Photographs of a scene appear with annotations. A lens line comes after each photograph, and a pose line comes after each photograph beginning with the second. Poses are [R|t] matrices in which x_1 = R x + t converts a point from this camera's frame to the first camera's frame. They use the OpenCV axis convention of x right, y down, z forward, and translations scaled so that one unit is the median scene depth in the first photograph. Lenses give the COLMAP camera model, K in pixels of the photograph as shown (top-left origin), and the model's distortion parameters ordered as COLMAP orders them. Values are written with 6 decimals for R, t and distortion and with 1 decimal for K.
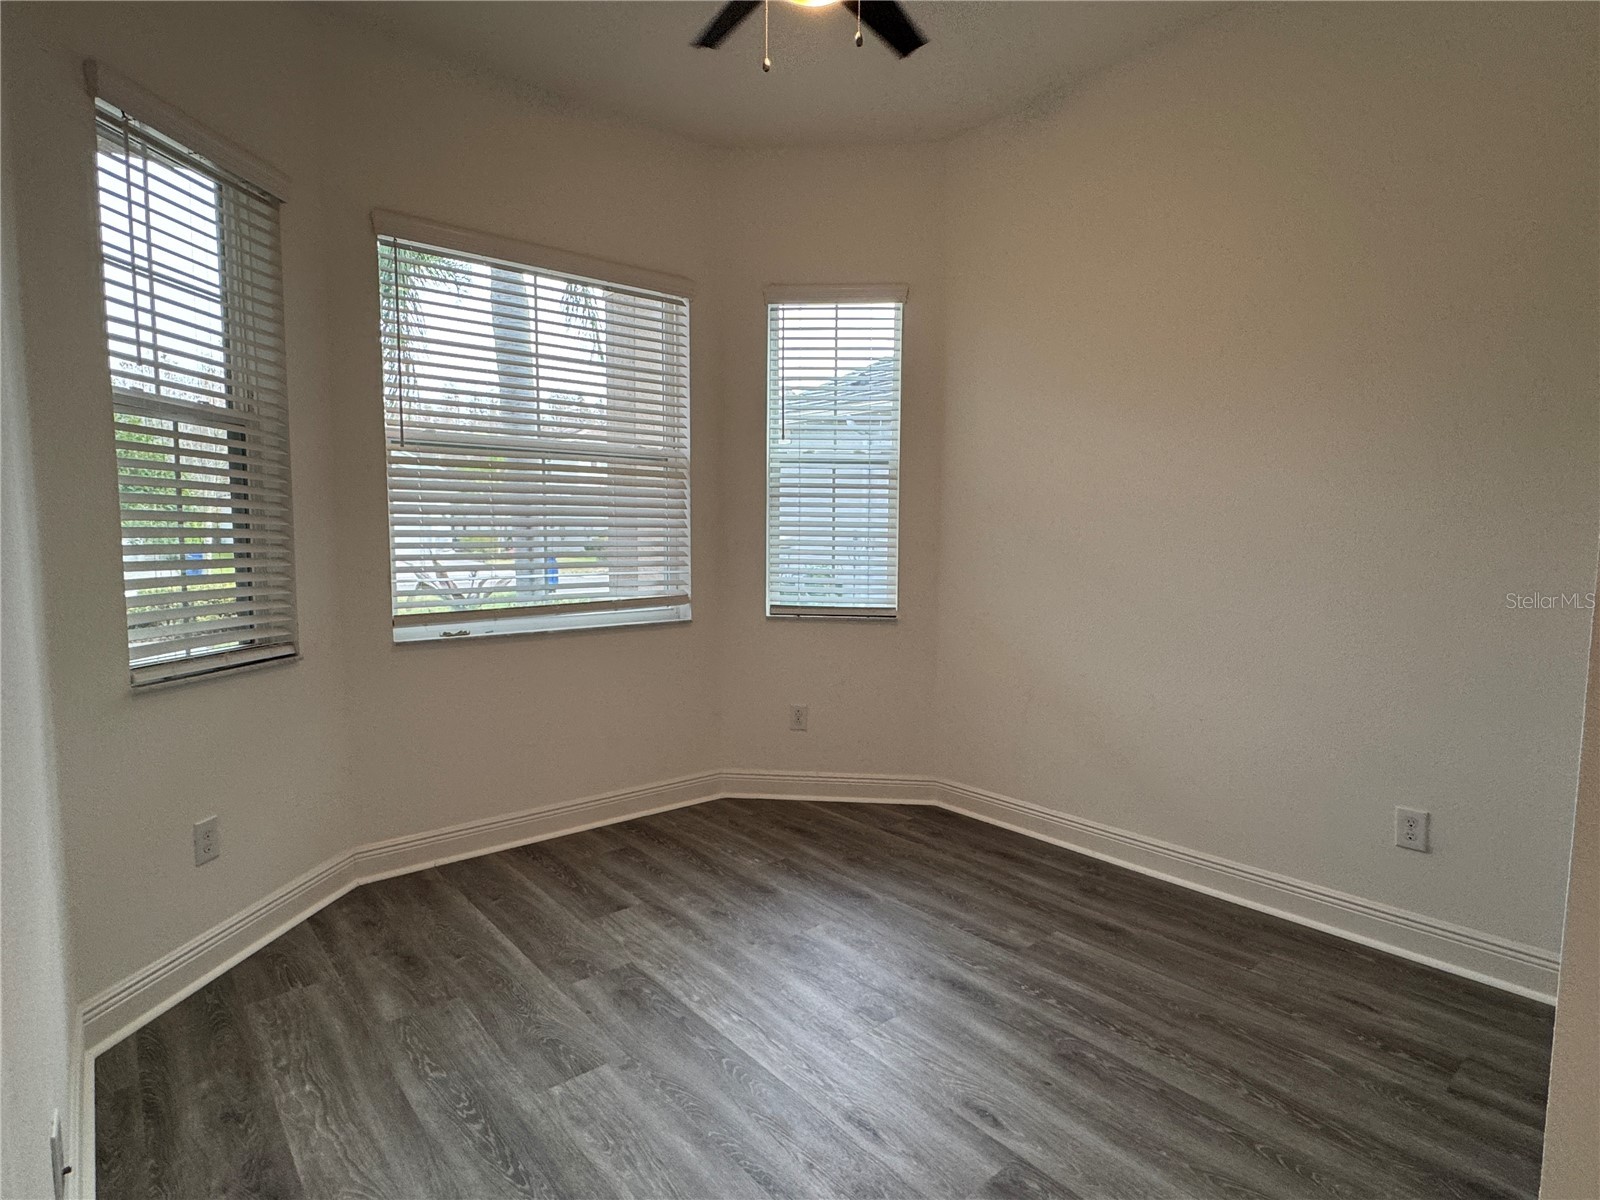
lens RADIAL K [[842.2, 0, 778.5], [0, 842.2, 600.9], [0, 0, 1]] dist [-0.000717, -0.000611]
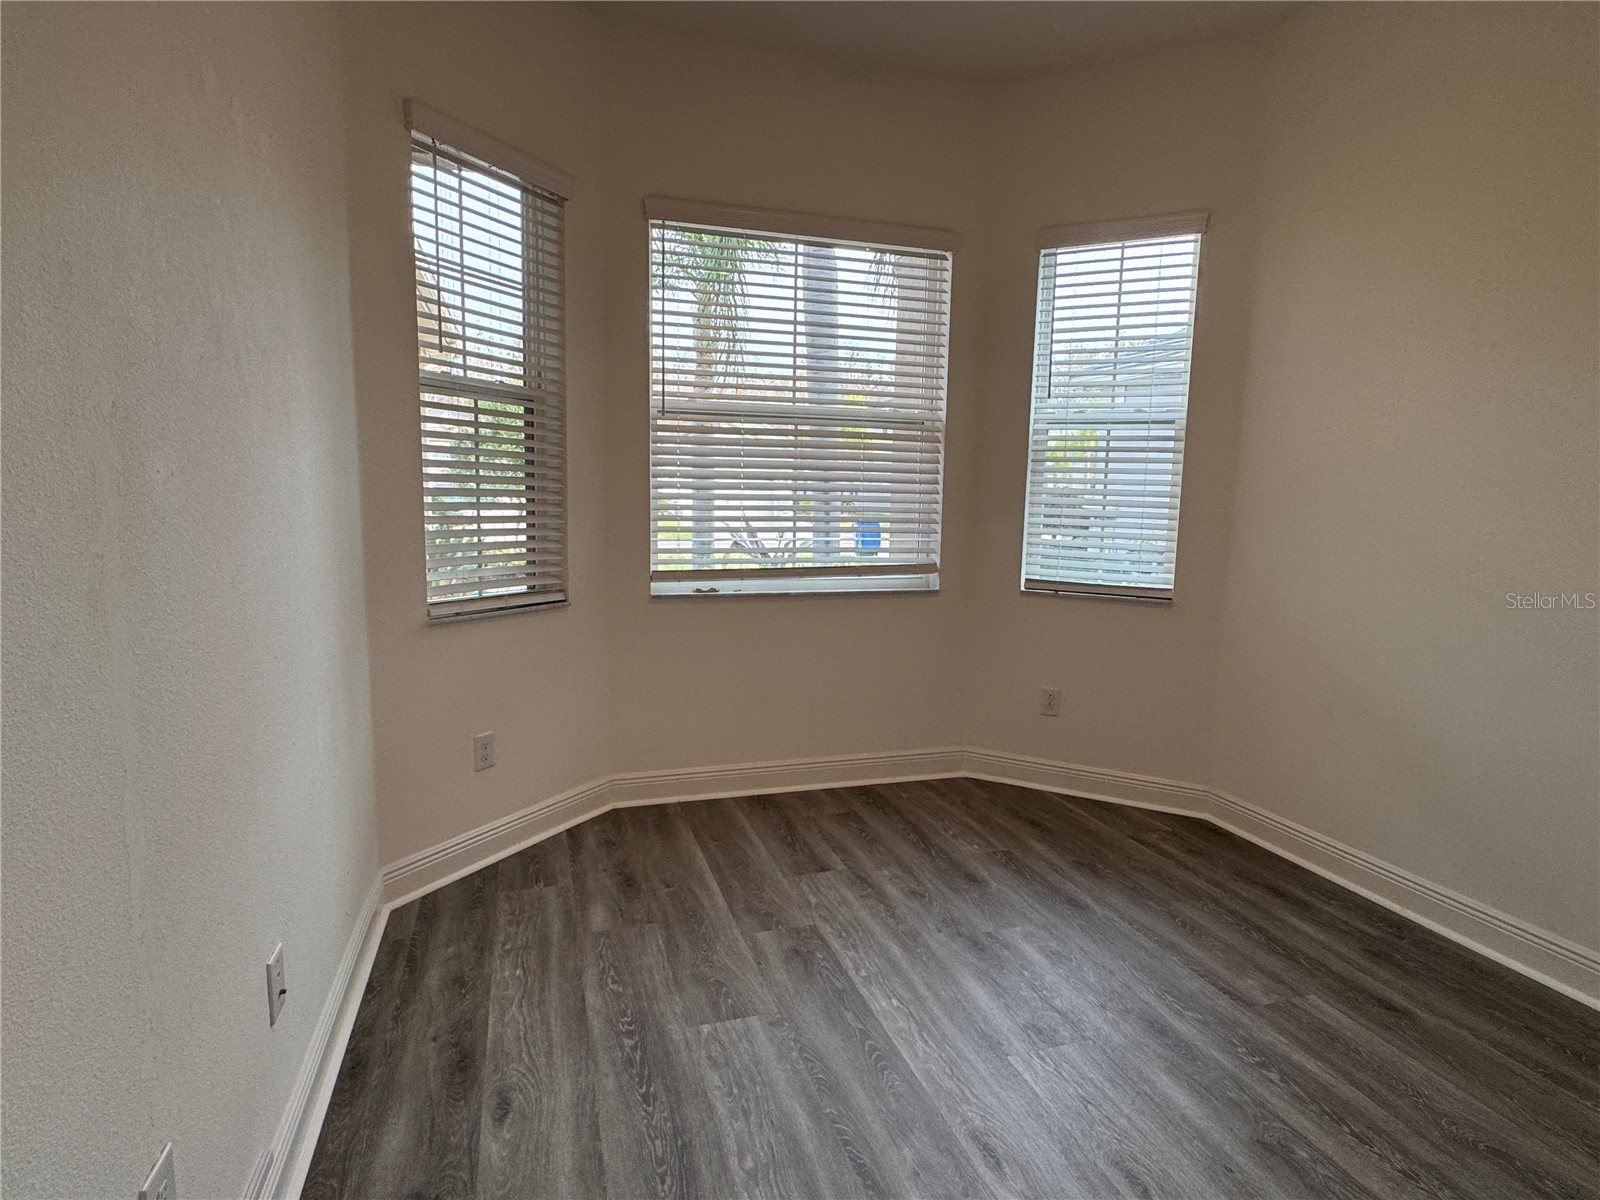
lens RADIAL K [[842.2, 0, 794.5], [0, 842.2, 597.8], [0, 0, 1]] dist [-0.000717, -0.000611]
pose [[0.923041, 0.059157, -0.380126, 0.150870], [-0.045242, 0.997942, 0.045445, -0.006474], [0.382032, -0.024750, 0.923817, 0.060390]]
